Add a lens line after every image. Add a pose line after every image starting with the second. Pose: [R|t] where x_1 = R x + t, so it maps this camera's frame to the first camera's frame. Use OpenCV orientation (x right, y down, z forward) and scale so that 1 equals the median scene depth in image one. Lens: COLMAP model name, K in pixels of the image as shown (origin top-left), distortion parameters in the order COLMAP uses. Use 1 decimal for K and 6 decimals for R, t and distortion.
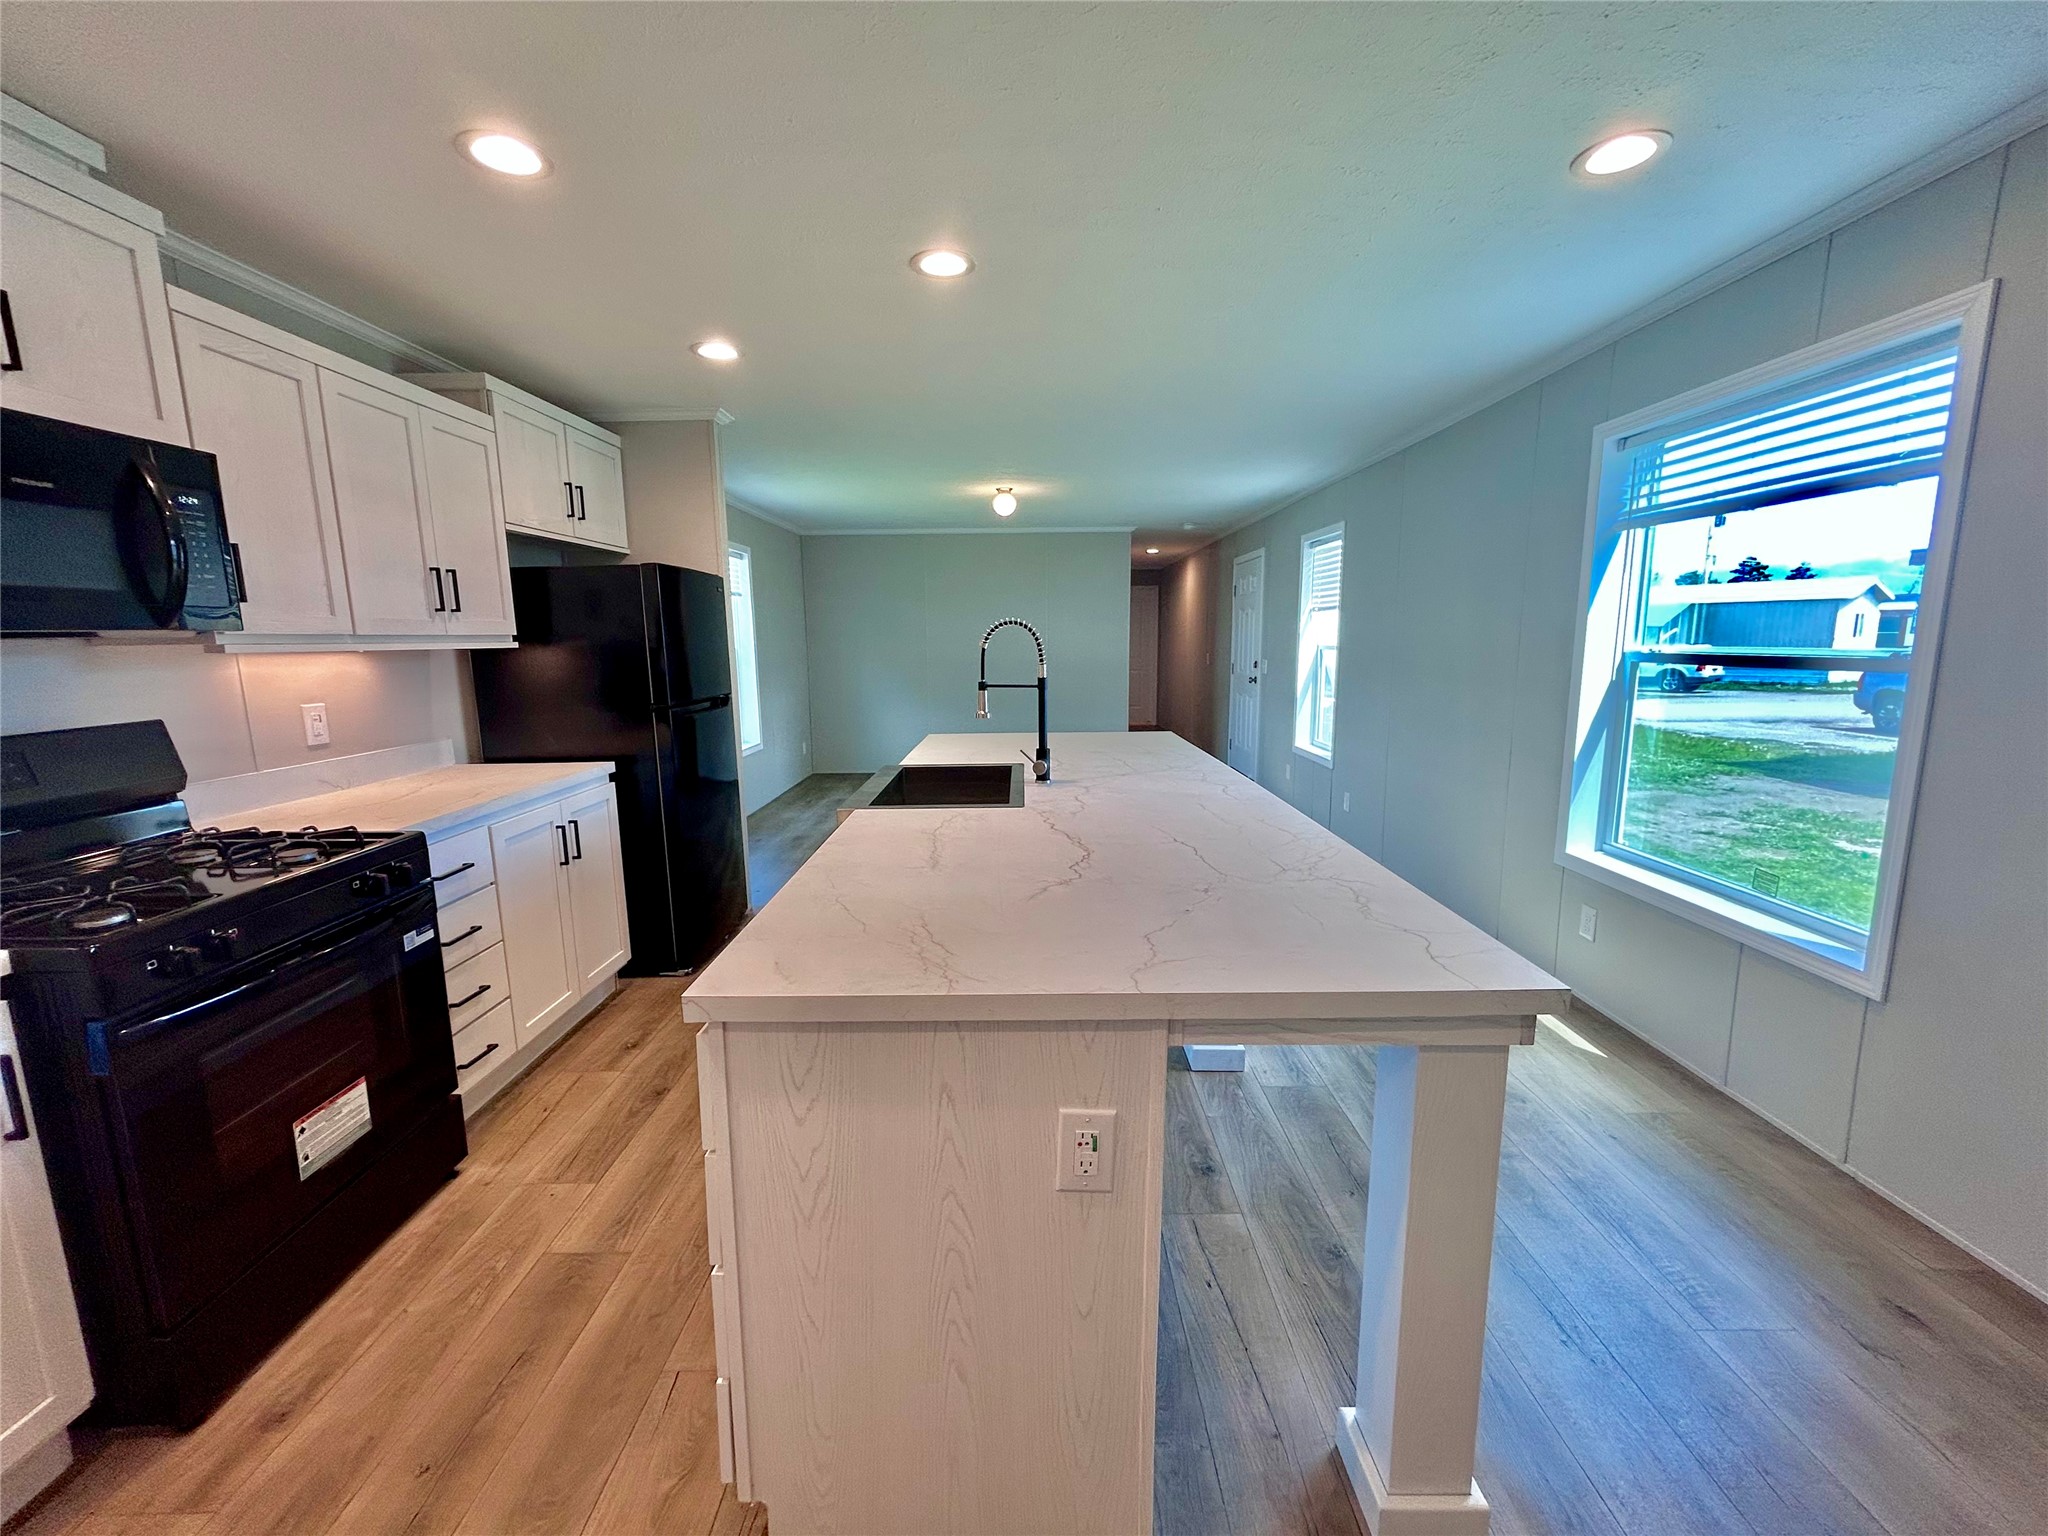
lens RADIAL K [[824.0, 0, 1018.0], [0, 824.0, 770.1], [0, 0, 1]] dist [0.000670, -0.000108]
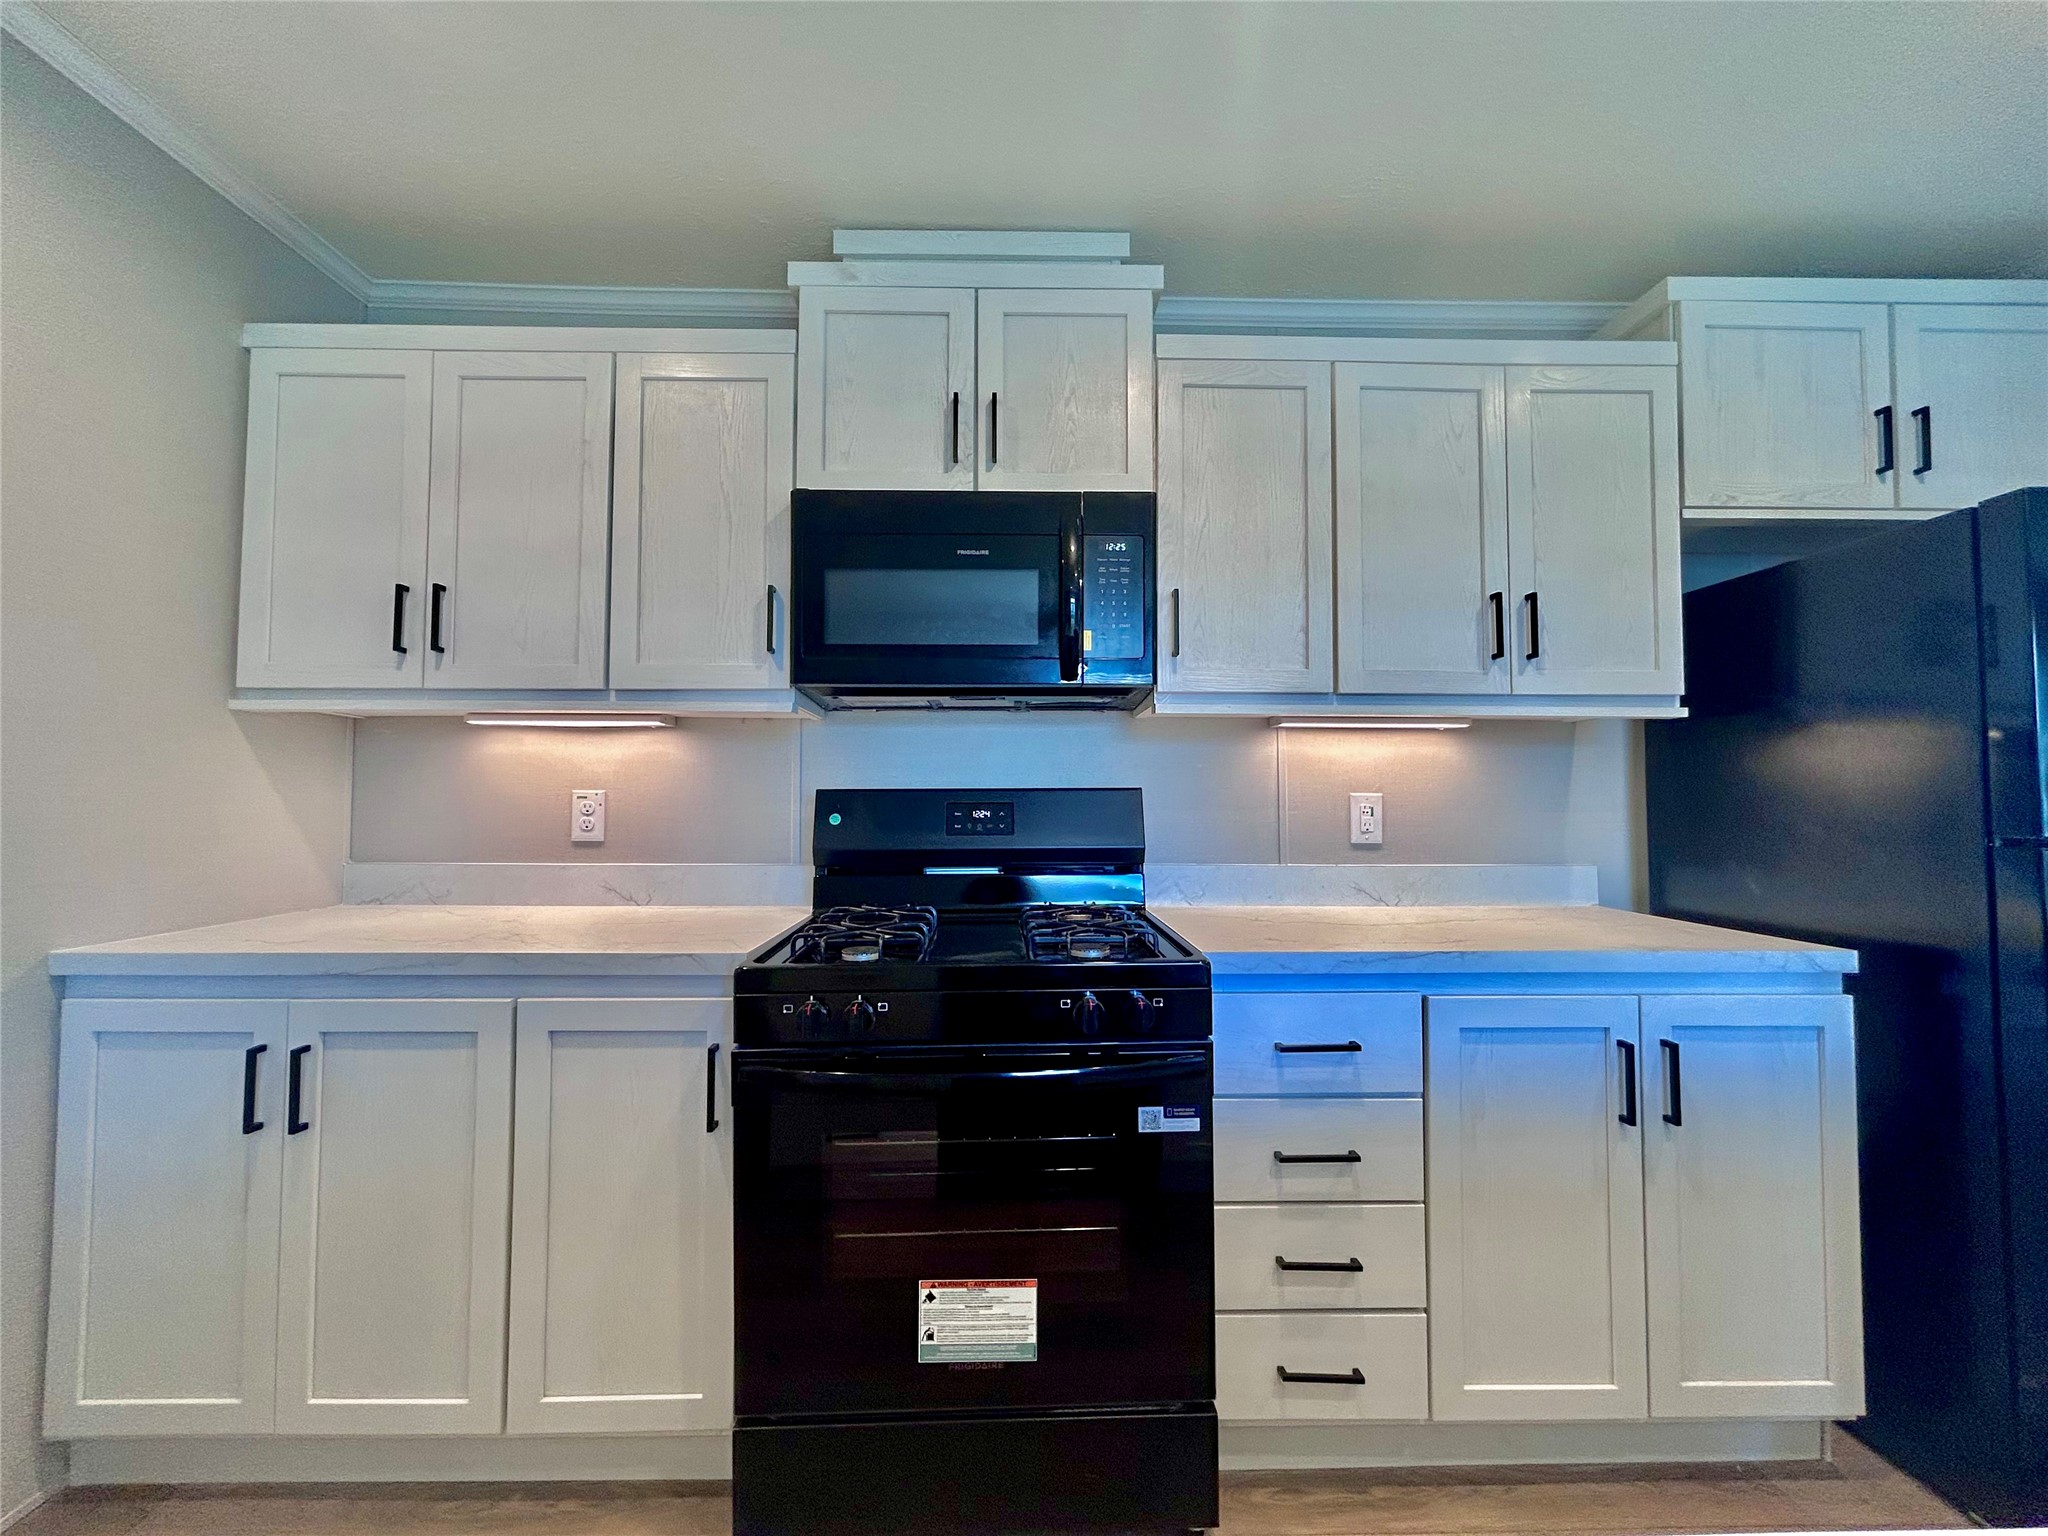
lens RADIAL K [[824.0, 0, 1018.0], [0, 824.0, 770.1], [0, 0, 1]] dist [0.000670, -0.000108]
pose [[0.030179, -0.020913, -0.999326, -0.063652], [-0.164938, 0.985971, -0.025615, -0.027181], [0.985842, 0.165599, 0.026307, 0.684456]]
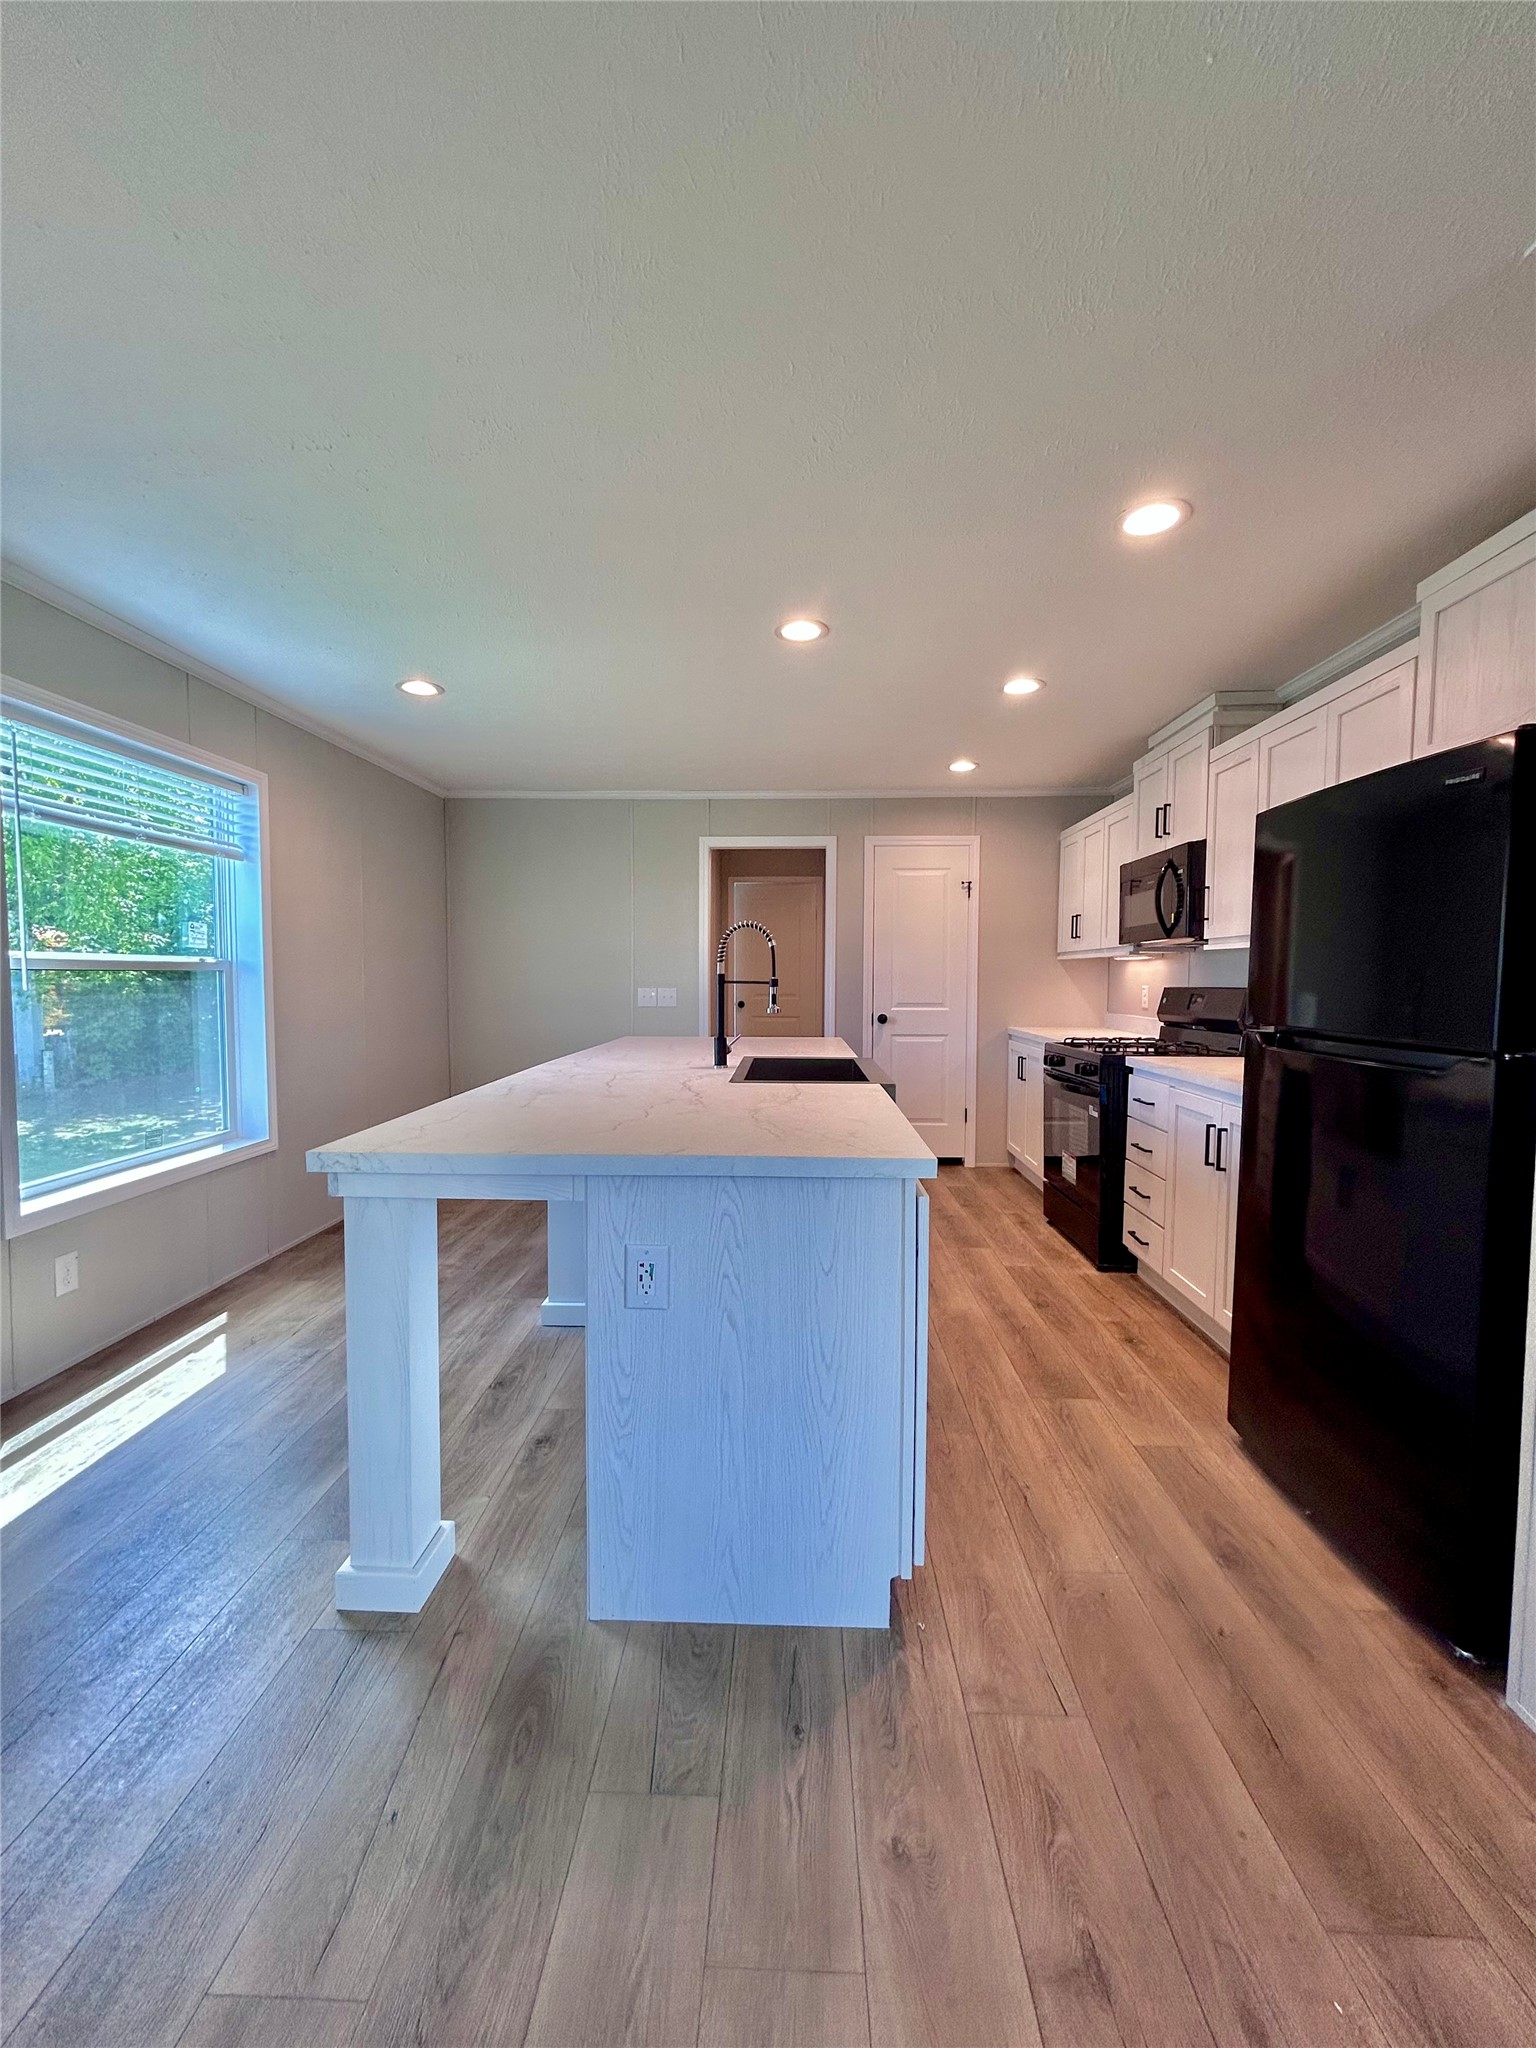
lens RADIAL K [[824.0, 0, 766.4], [0, 824.0, 1019.9], [0, 0, 1]] dist [0.000670, -0.000108]
pose [[-0.999654, 0.007015, 0.025365, -0.064835], [0.012271, 0.976884, 0.213420, -0.310037], [-0.023281, 0.213657, -0.976631, 2.246654]]
